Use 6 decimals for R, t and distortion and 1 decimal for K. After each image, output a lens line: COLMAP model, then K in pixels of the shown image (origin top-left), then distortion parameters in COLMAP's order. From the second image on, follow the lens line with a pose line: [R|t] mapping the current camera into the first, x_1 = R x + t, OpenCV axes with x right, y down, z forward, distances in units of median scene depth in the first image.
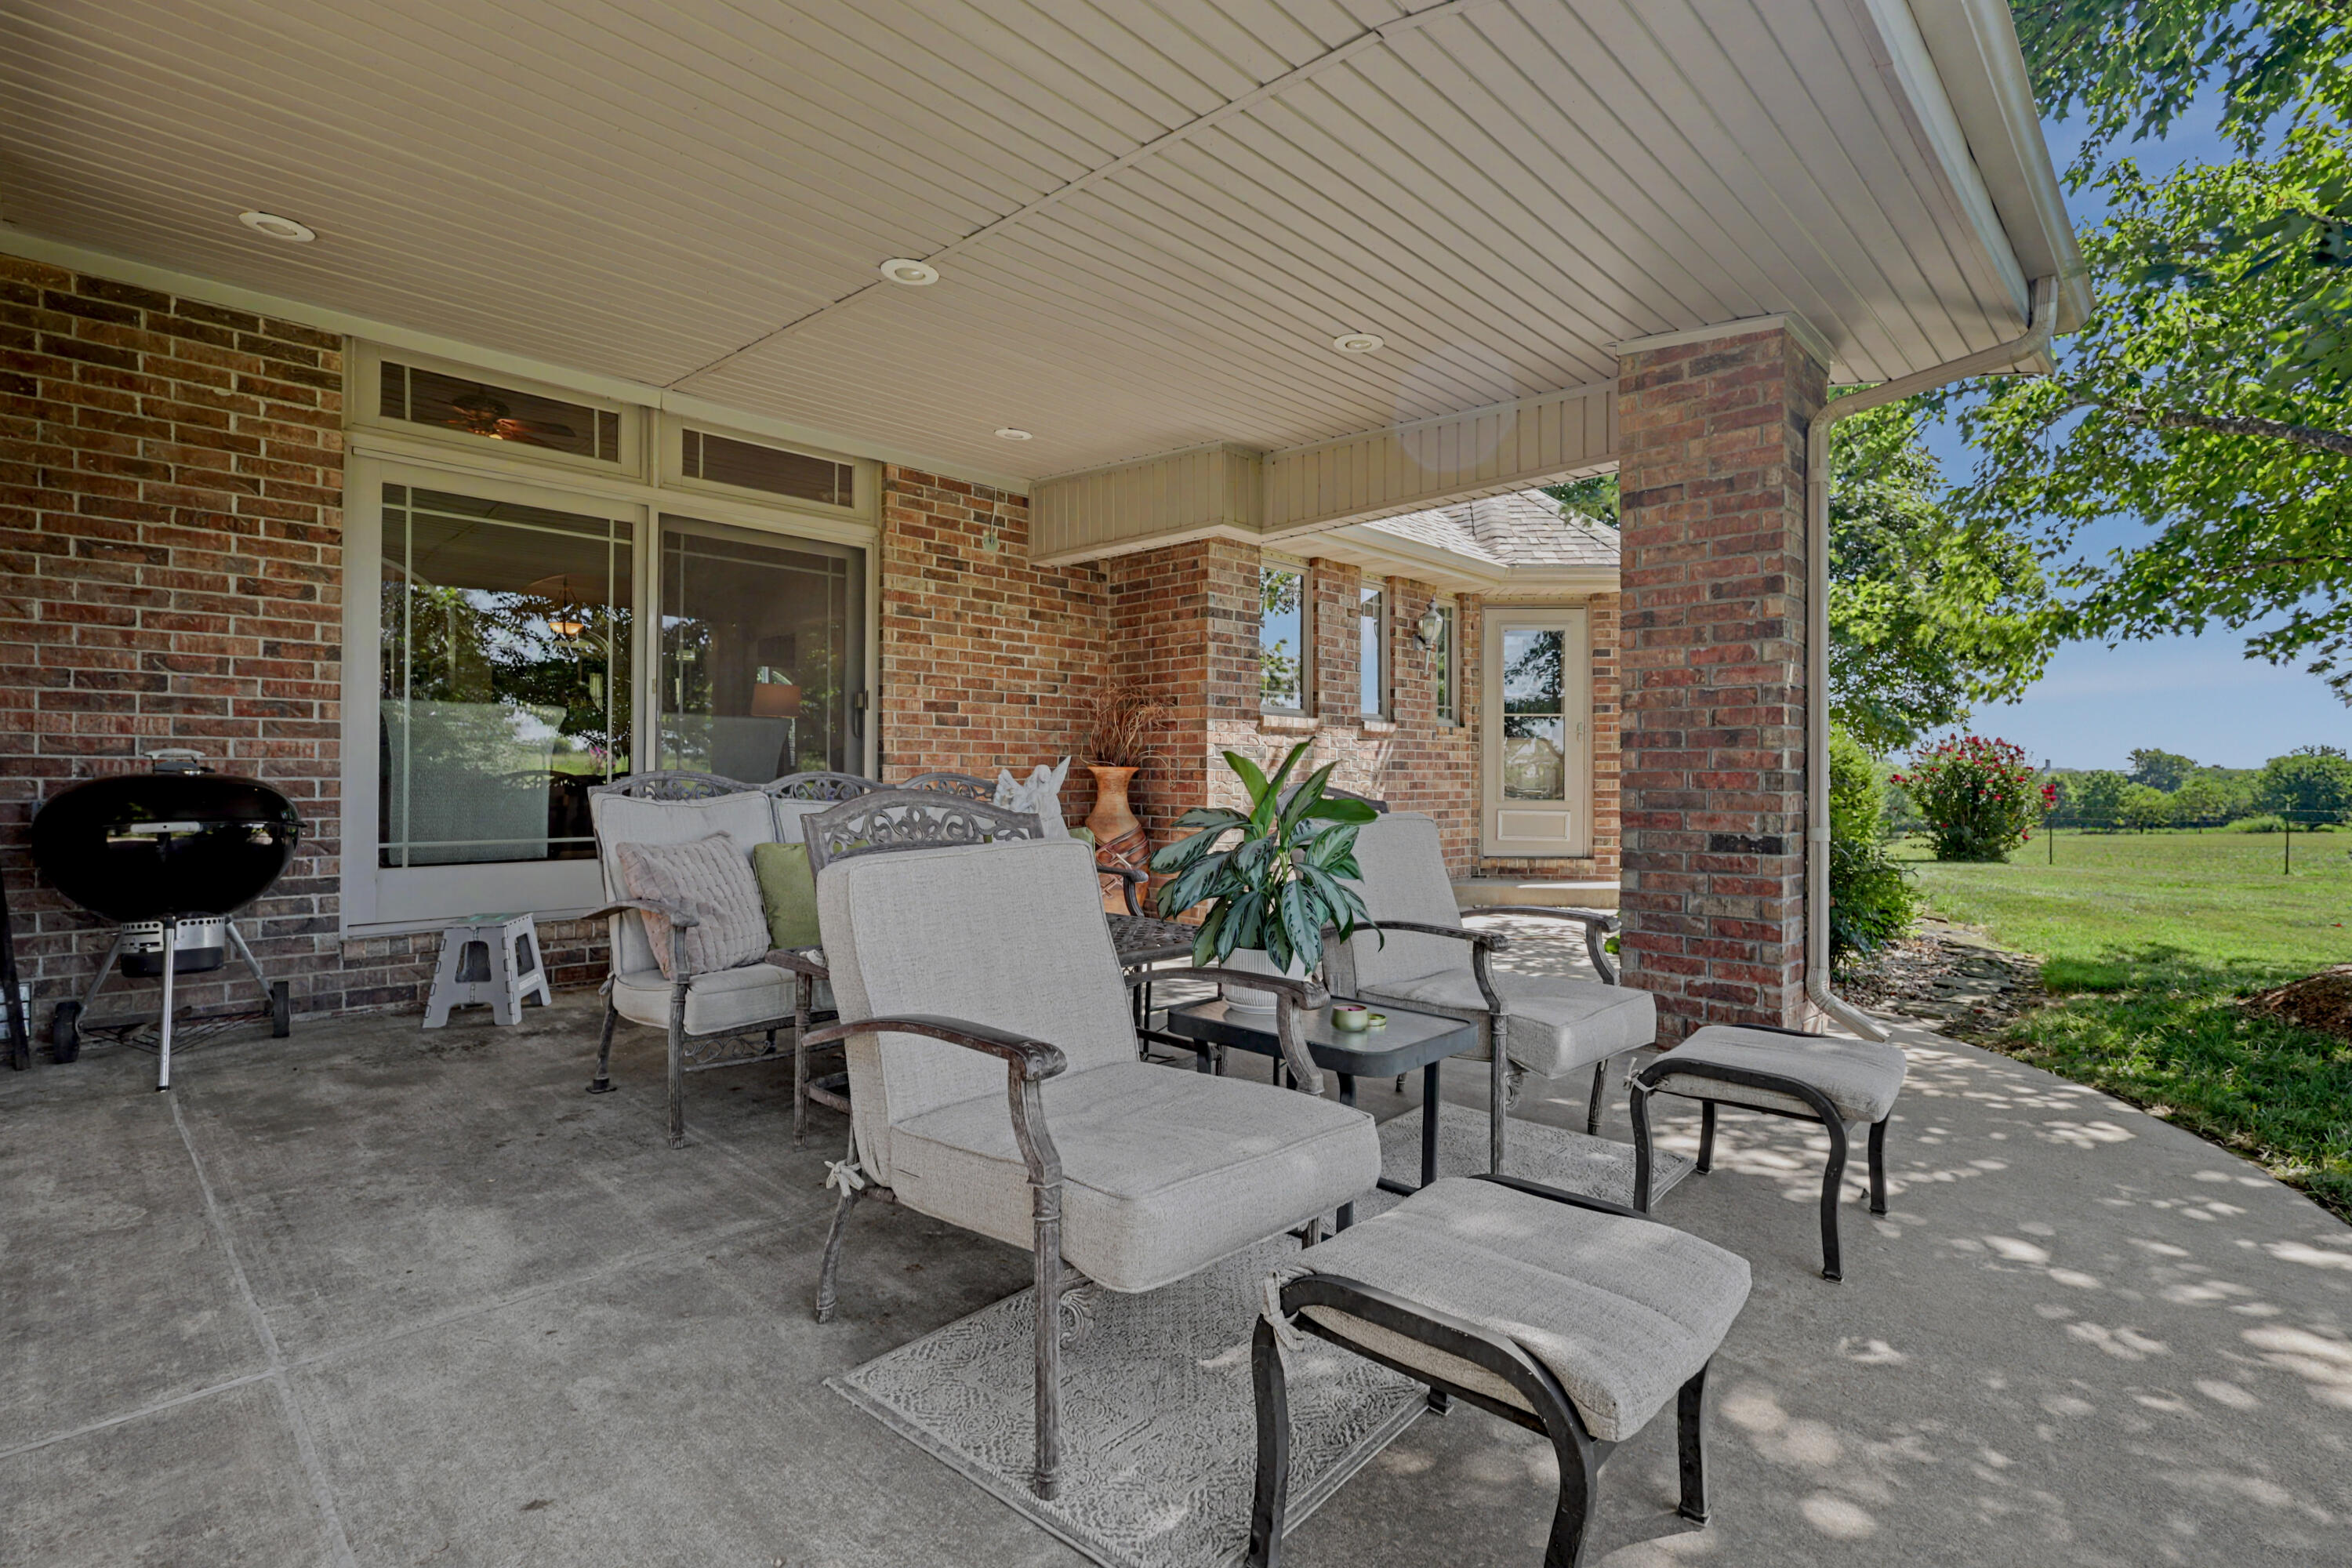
lens RADIAL K [[1108.4, 0, 1176.0], [0, 1108.4, 784.0], [0, 0, 1]] dist [0.018632, 0.000018]
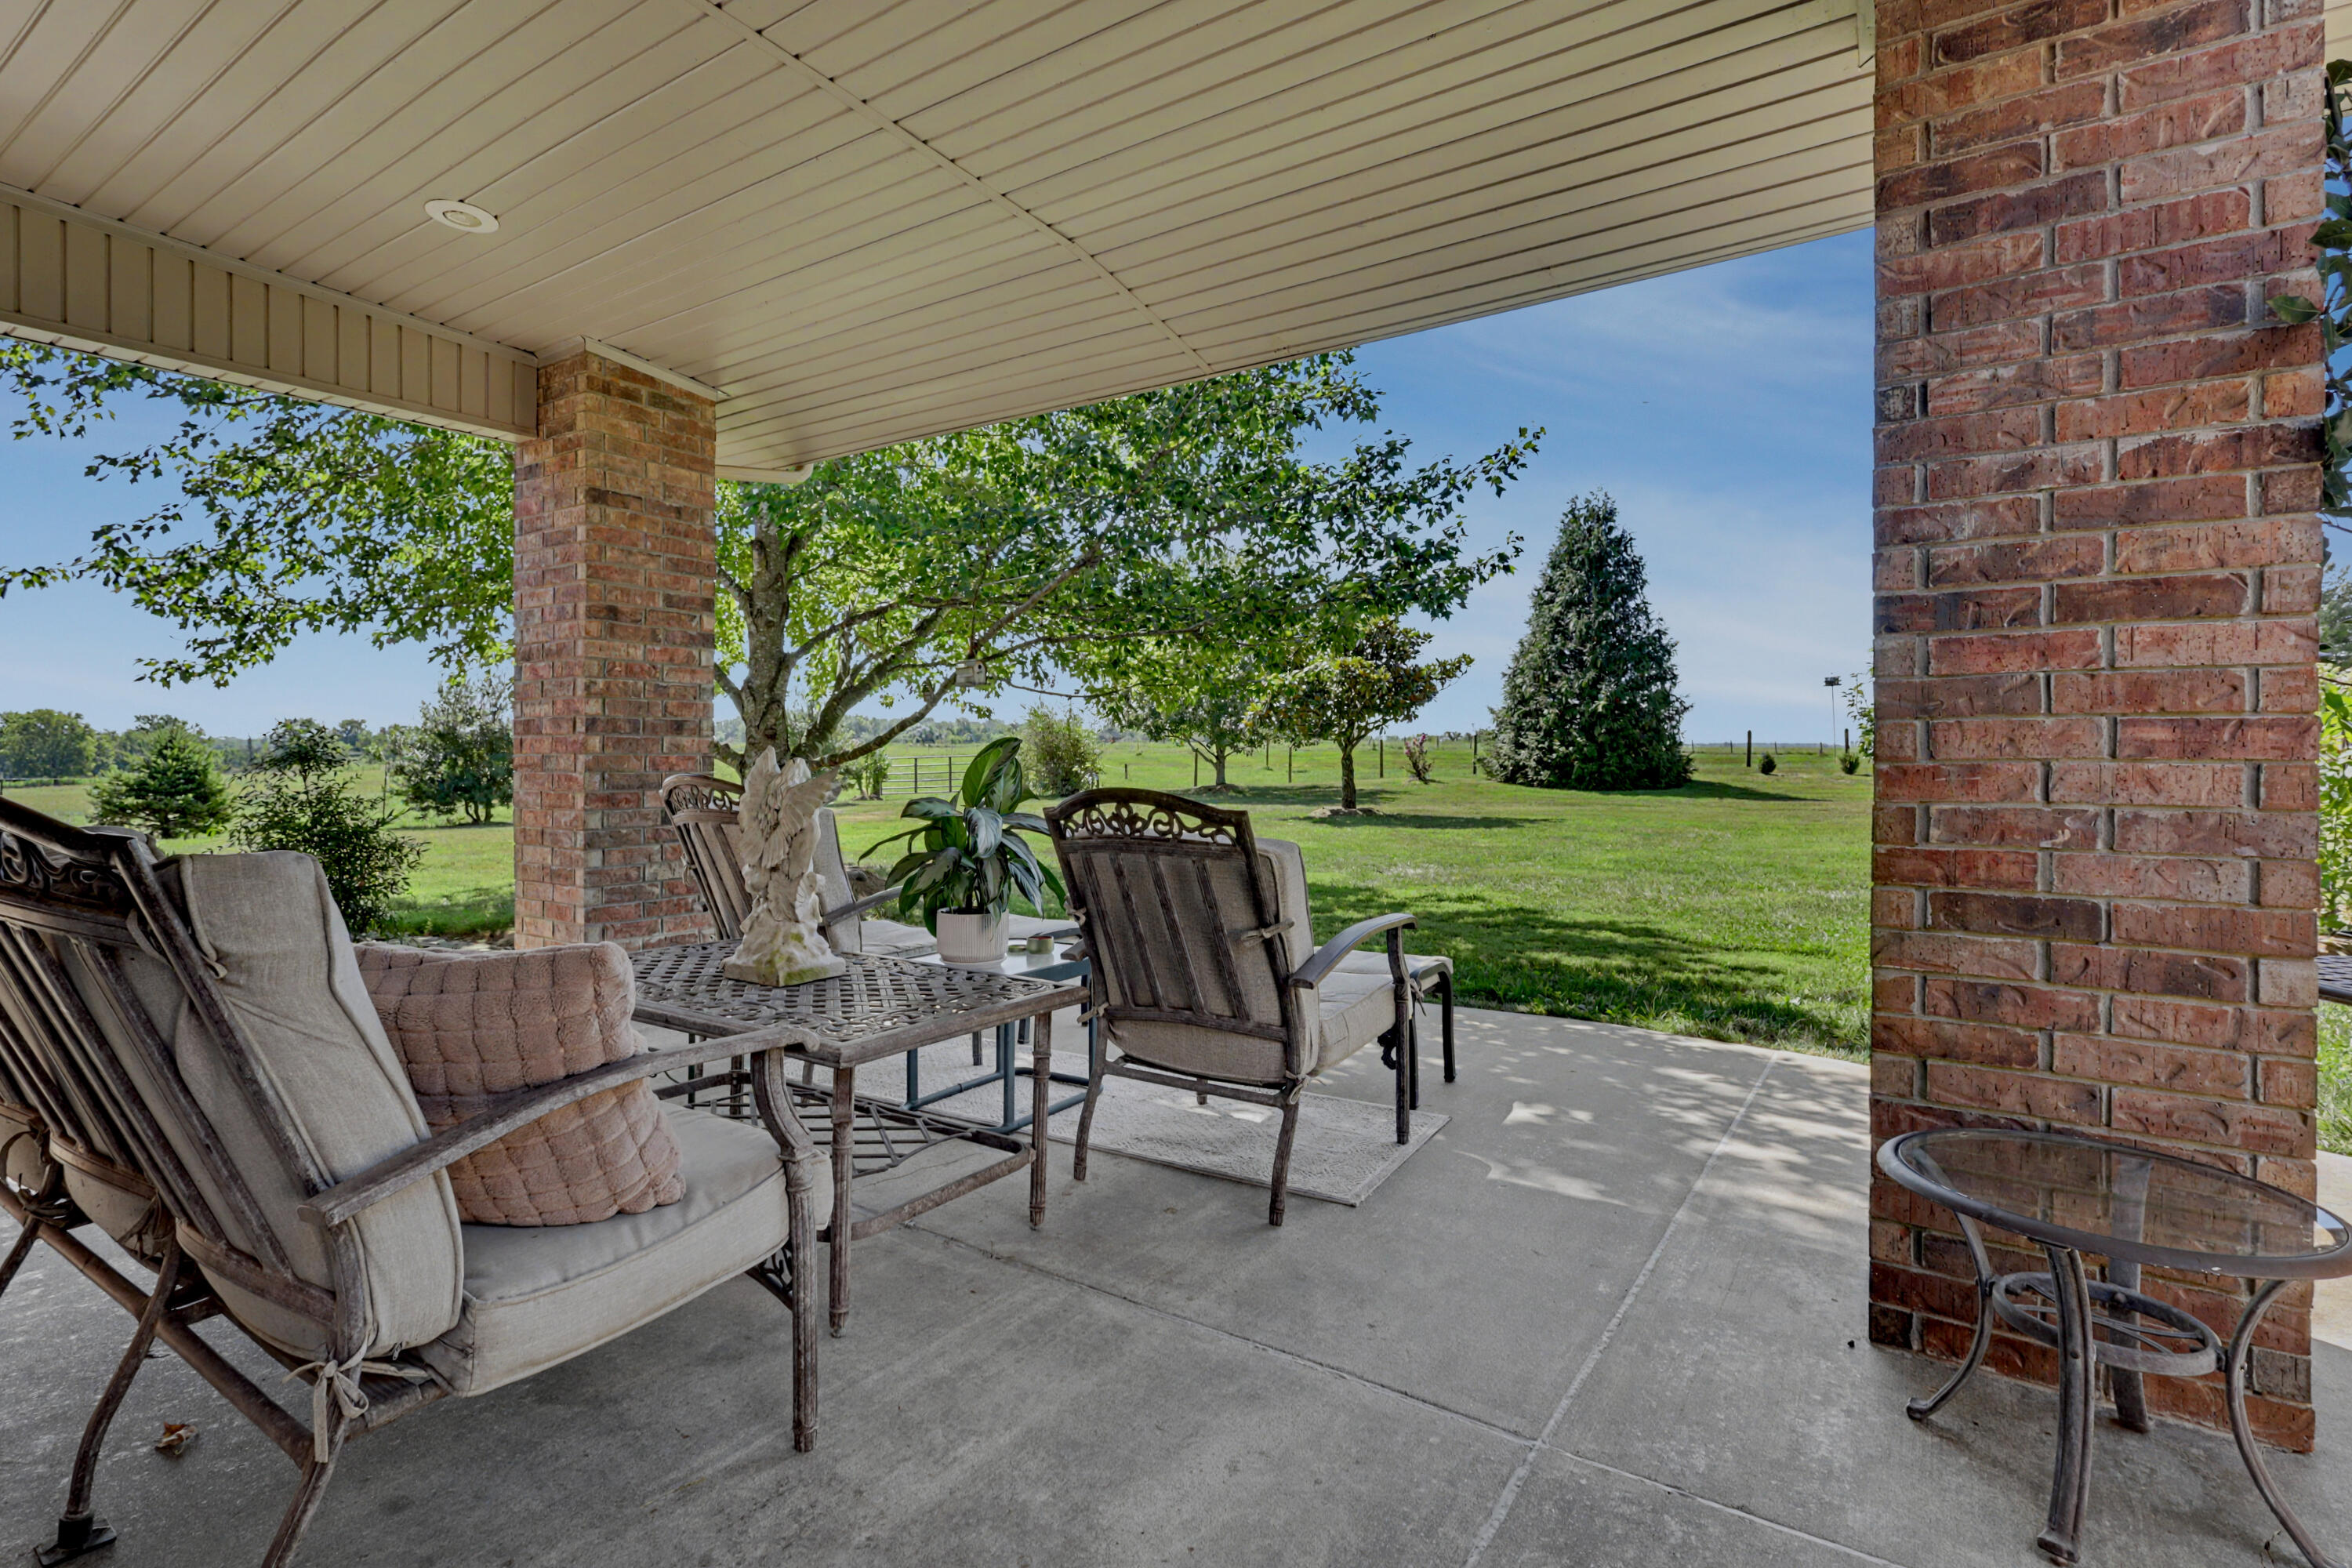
lens RADIAL K [[1108.4, 0, 1176.0], [0, 1108.4, 784.0], [0, 0, 1]] dist [0.018632, 0.000018]
pose [[-0.161960, -0.036473, 0.986123, -0.766073], [0.005904, 0.999263, 0.037928, -0.022633], [-0.986780, 0.011965, -0.161625, 0.674435]]
